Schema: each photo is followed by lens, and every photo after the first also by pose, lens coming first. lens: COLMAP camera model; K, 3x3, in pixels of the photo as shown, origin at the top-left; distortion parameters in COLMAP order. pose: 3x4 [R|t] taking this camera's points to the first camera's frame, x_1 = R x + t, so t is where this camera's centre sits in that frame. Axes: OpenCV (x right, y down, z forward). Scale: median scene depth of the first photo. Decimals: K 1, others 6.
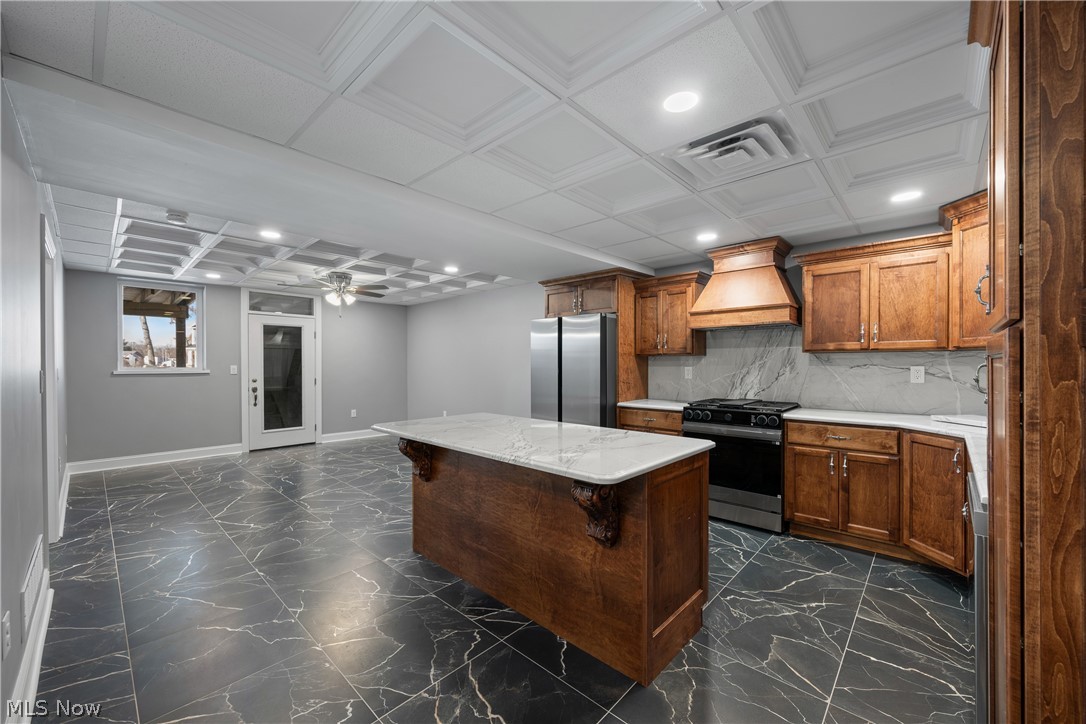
lens RADIAL K [[424.5, 0, 550.3], [0, 424.5, 366.2], [0, 0, 1]] dist [-0.002754, -0.000035]
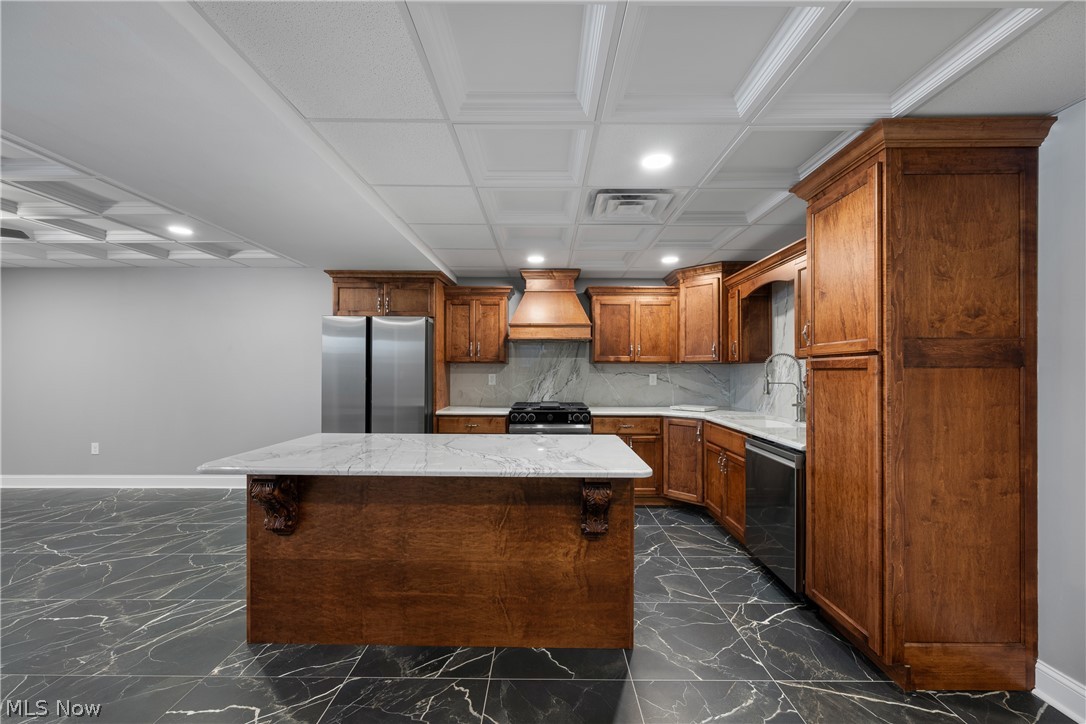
lens RADIAL K [[424.5, 0, 548.3], [0, 424.5, 368.9], [0, 0, 1]] dist [-0.002754, -0.000035]
pose [[0.737869, 0.007912, 0.674897, -0.431705], [-0.001788, 0.999951, -0.009767, -0.001569], [-0.674941, 0.006000, 0.737847, 0.168882]]
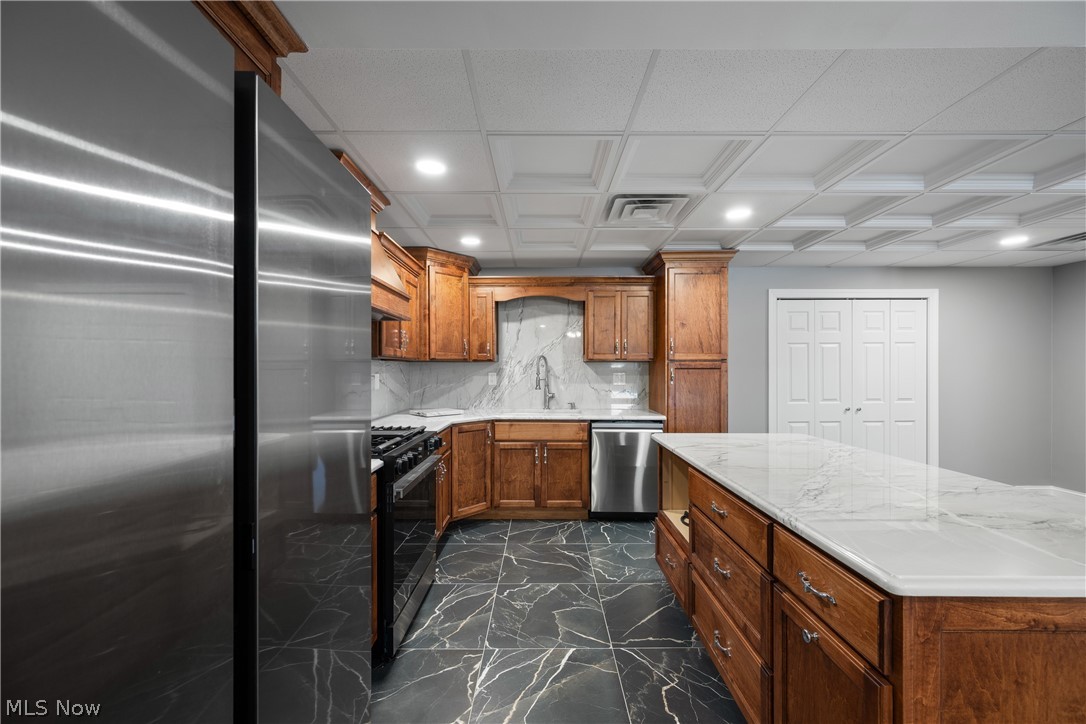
lens RADIAL K [[424.5, 0, 540.4], [0, 424.5, 369.9], [0, 0, 1]] dist [-0.002754, -0.000035]
pose [[-0.675559, 0.010415, 0.737232, -0.226691], [0.005185, 0.999943, -0.009375, 0.004310], [-0.737288, -0.002511, -0.675574, 1.537792]]
